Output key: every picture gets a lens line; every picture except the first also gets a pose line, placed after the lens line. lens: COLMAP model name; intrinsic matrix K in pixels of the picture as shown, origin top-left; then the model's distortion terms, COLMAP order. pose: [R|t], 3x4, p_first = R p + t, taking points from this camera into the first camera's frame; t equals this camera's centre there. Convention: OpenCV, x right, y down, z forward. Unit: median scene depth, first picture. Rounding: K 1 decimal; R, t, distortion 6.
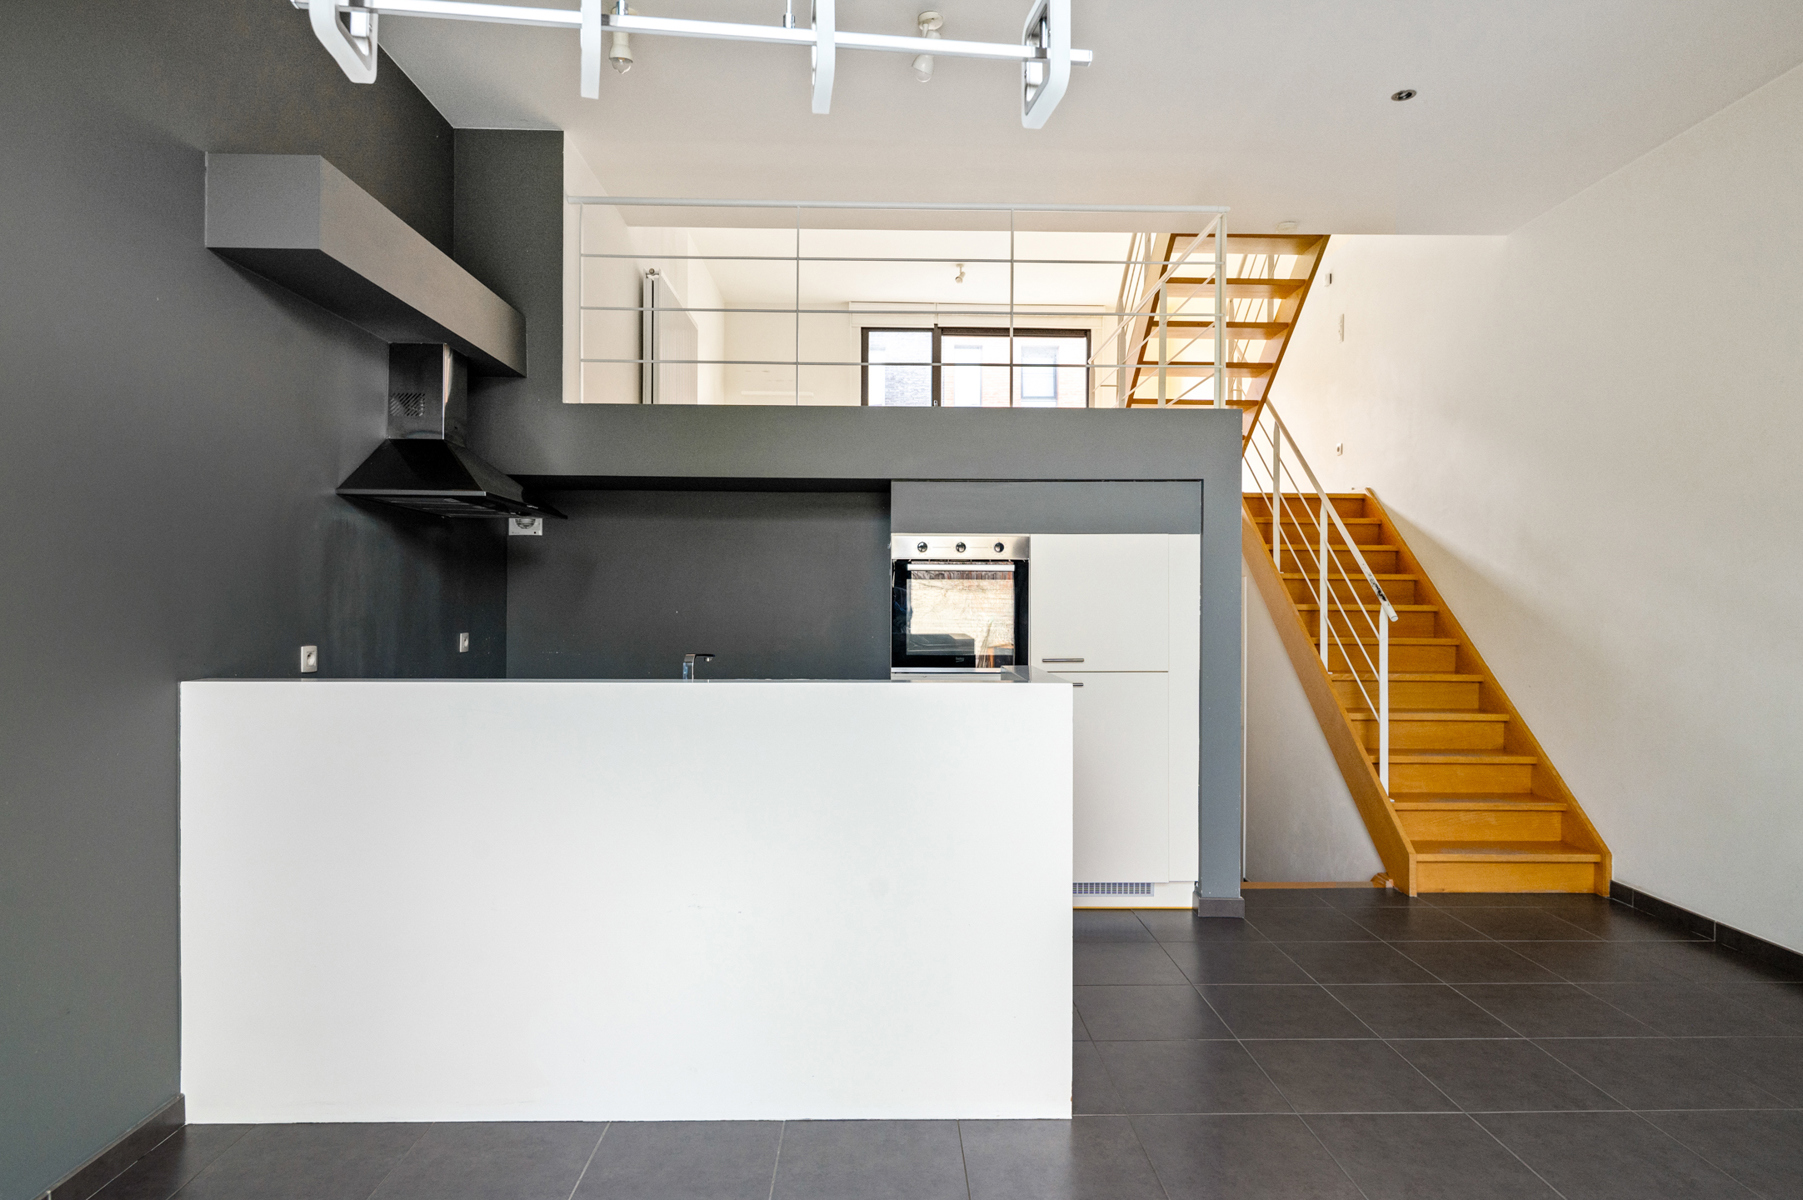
lens RADIAL K [[1020.9, 0, 901.5], [0, 1020.9, 600.0], [0, 0, 1]] dist [0.002333, -0.001067]
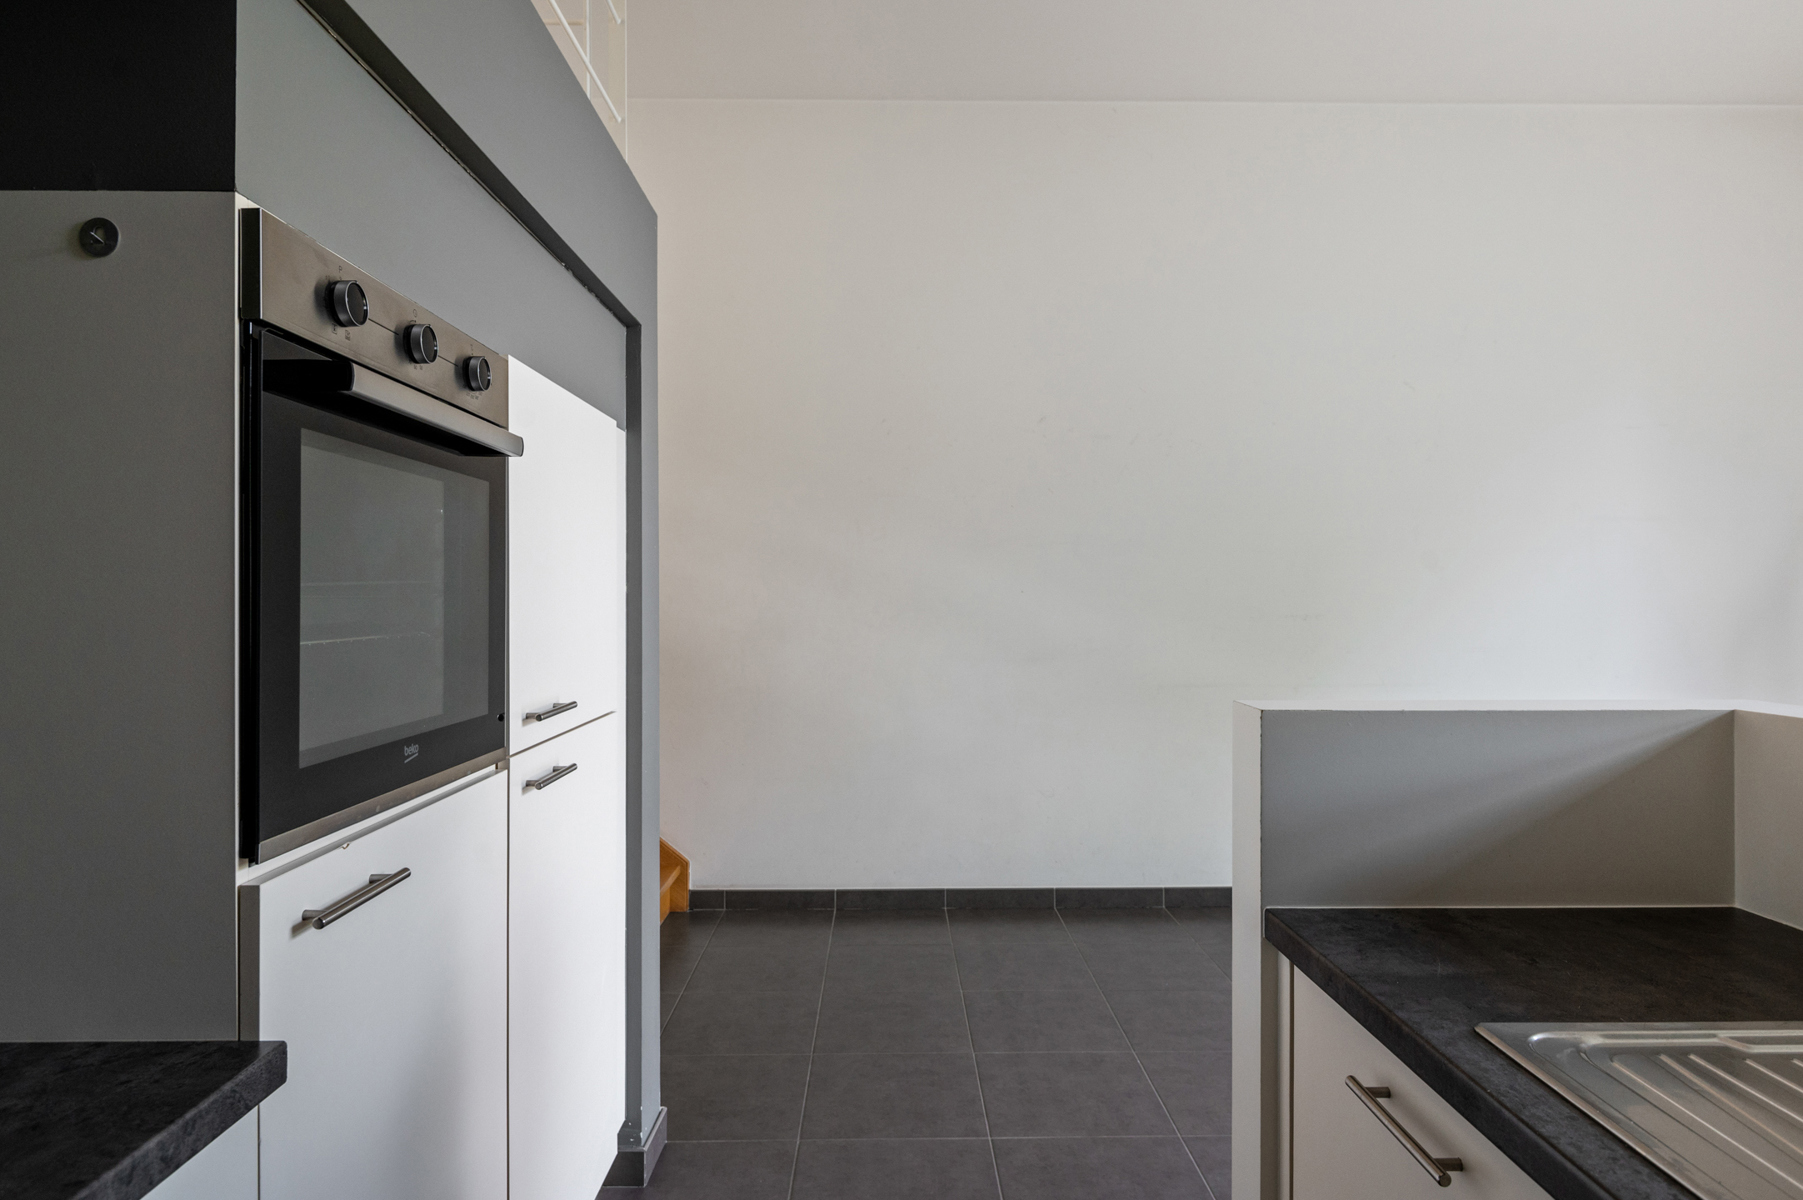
lens RADIAL K [[1049.0, 0, 901.5], [0, 1049.0, 600.0], [0, 0, 1]] dist [0.002746, 0.000073]
pose [[-0.002520, -0.008817, 0.999958, -0.213874], [-0.003006, 0.999957, 0.008809, 0.013487], [-0.999992, -0.002984, -0.002546, 0.811588]]
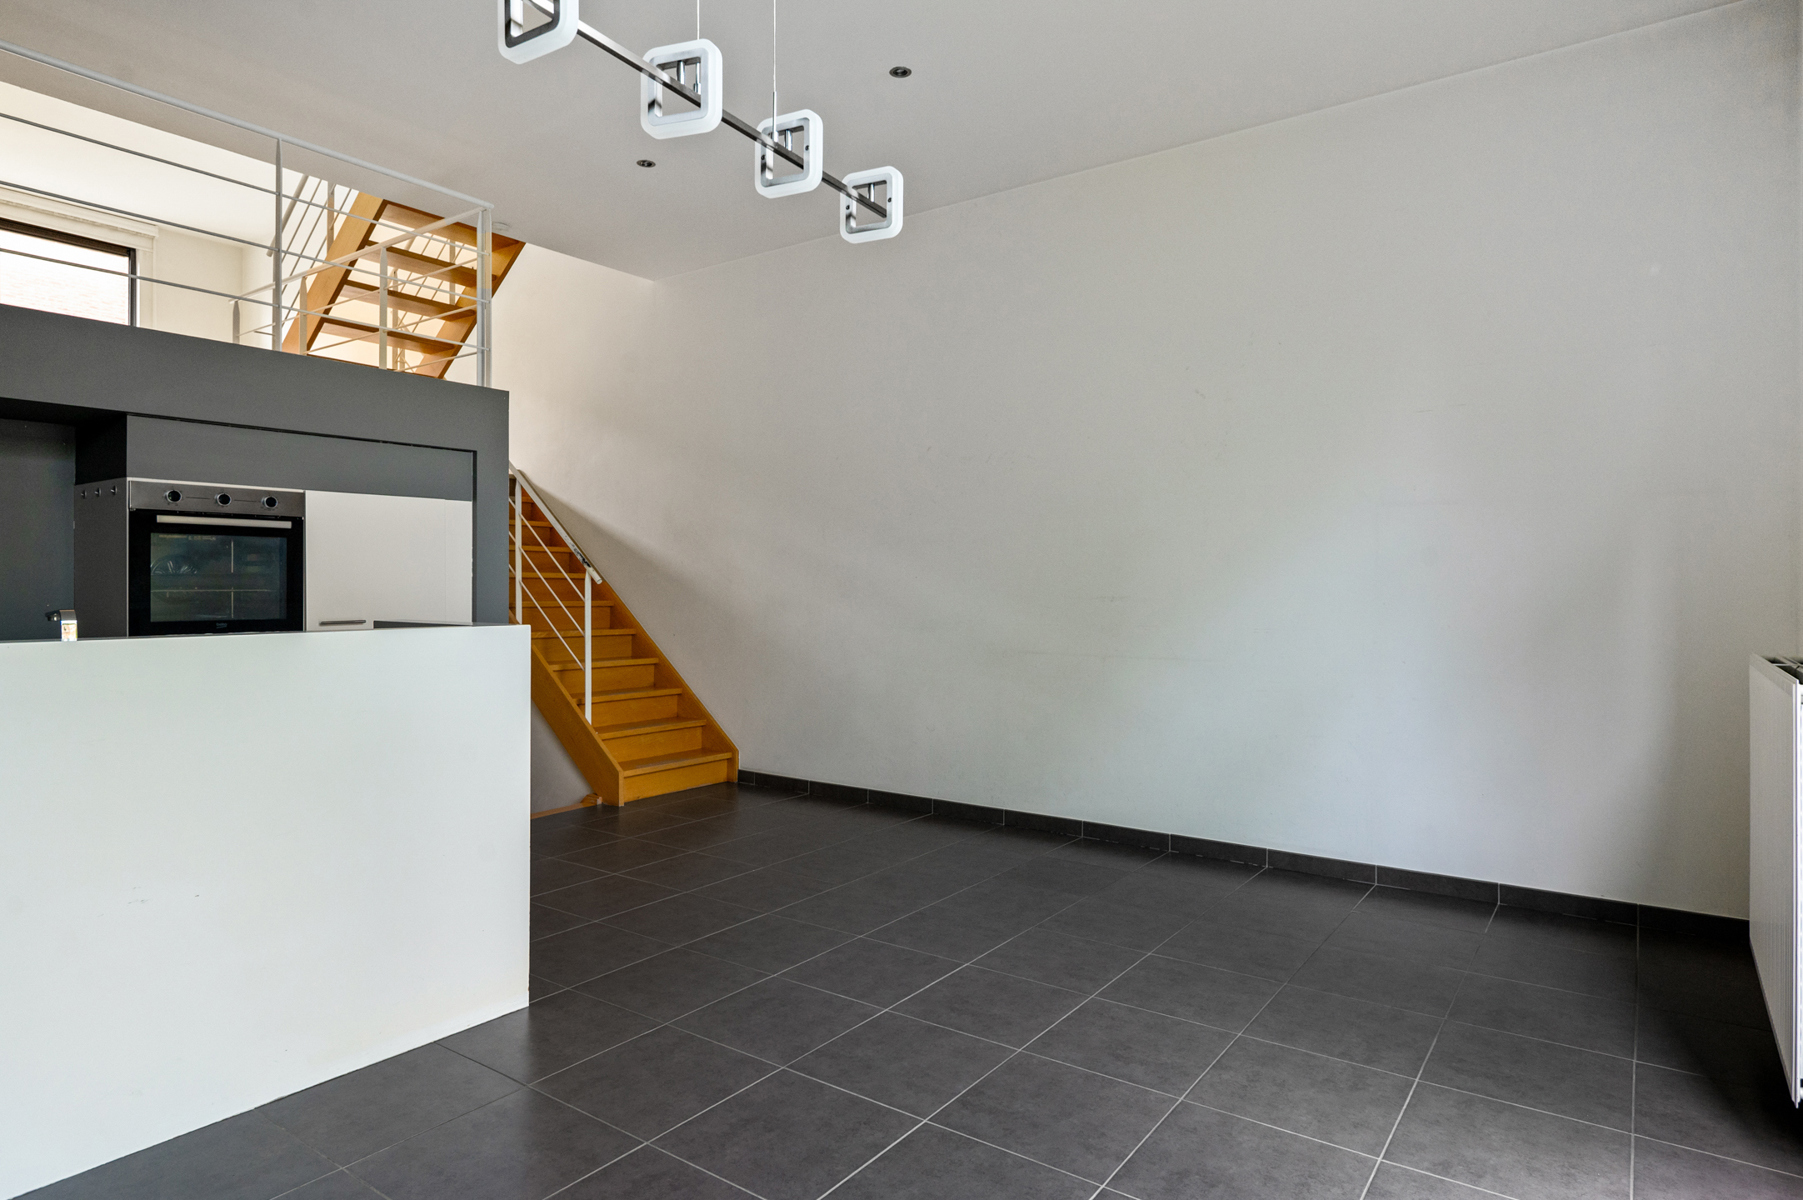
lens RADIAL K [[1015.0, 0, 895.9], [0, 1015.0, 591.6], [0, 0, 1]] dist [-0.000910, -0.001326]
pose [[0.604112, -0.006790, 0.796870, -0.274477], [-0.001759, 0.999950, 0.009854, 0.017912], [-0.796897, -0.007354, 0.604070, -0.005167]]
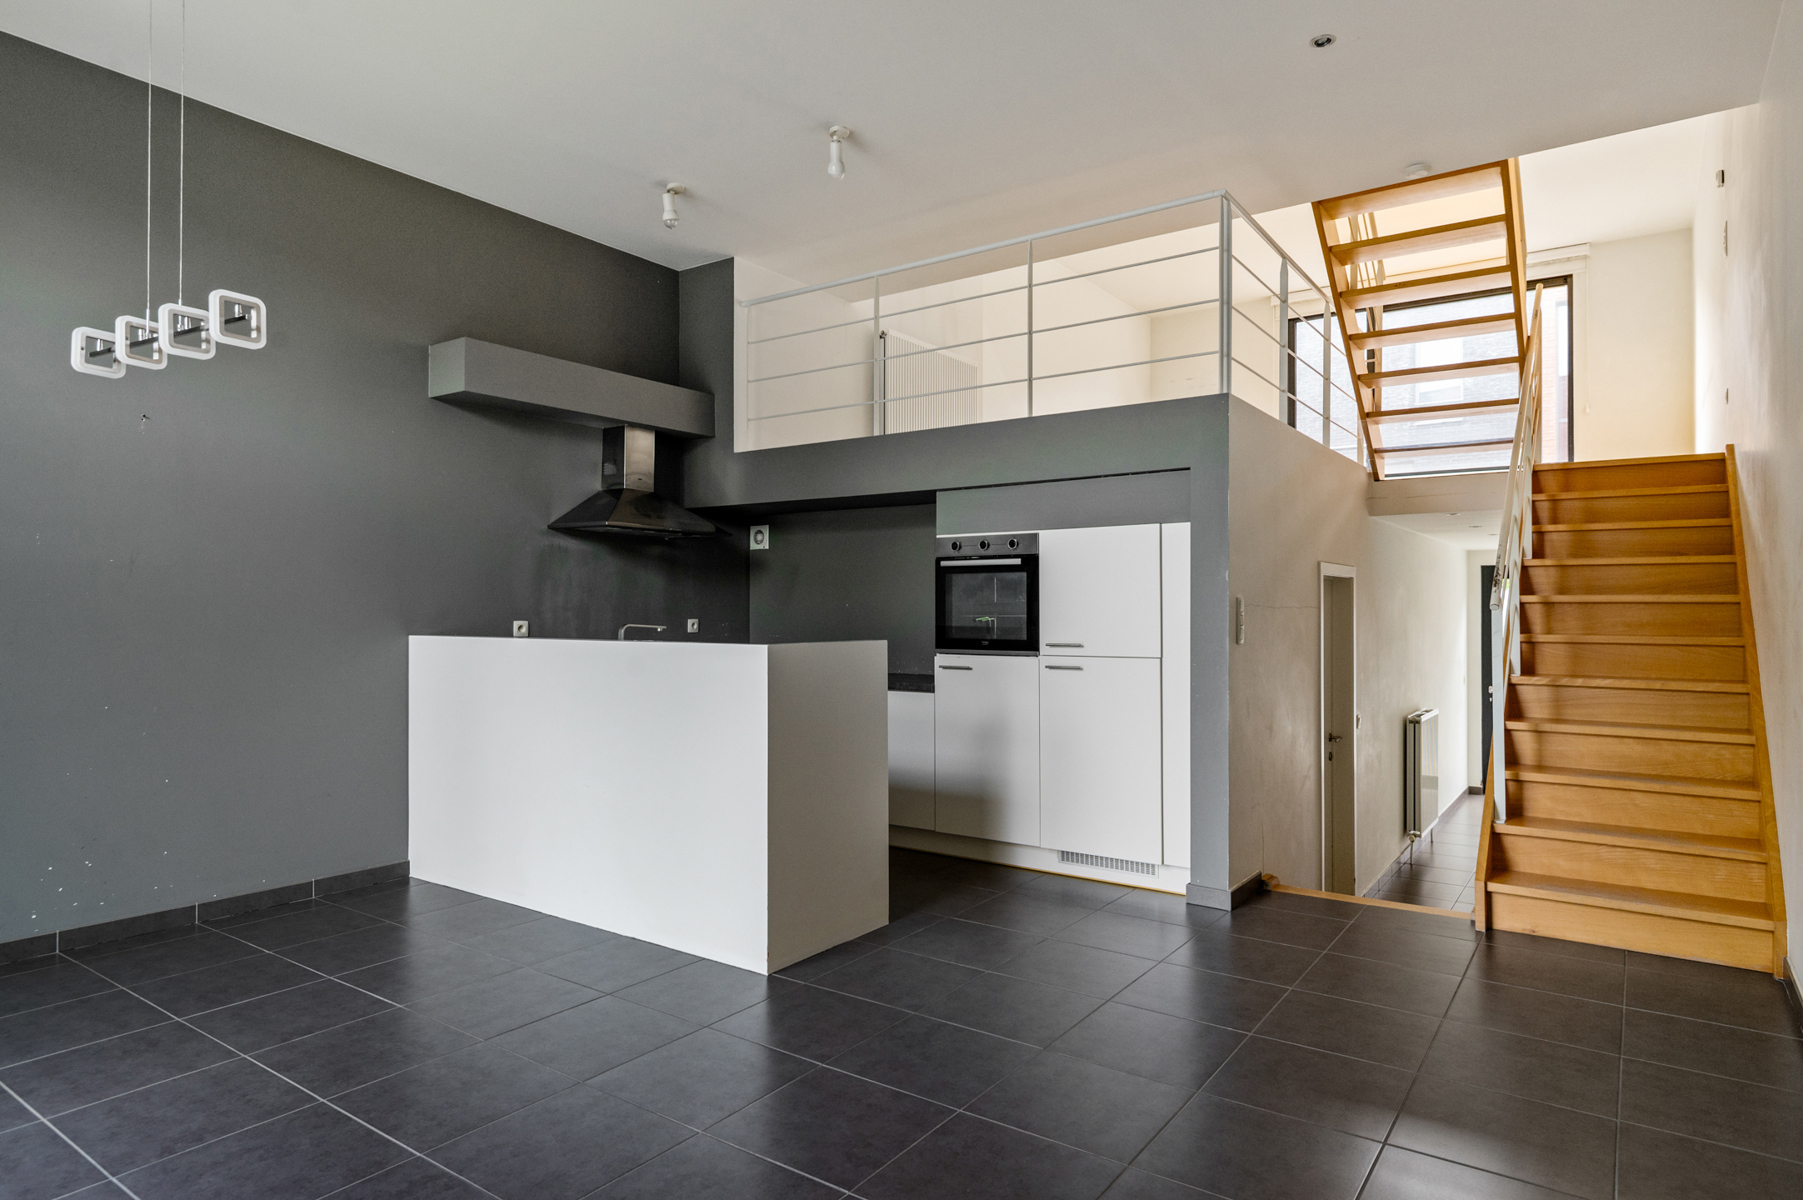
lens RADIAL K [[1020.9, 0, 901.5], [0, 1020.9, 600.0], [0, 0, 1]] dist [0.002333, -0.001067]
pose [[0.806063, -0.009000, -0.591762, 0.615145], [0.002875, 0.999932, -0.011292, 0.021296], [0.591823, 0.007401, 0.806034, 0.020496]]
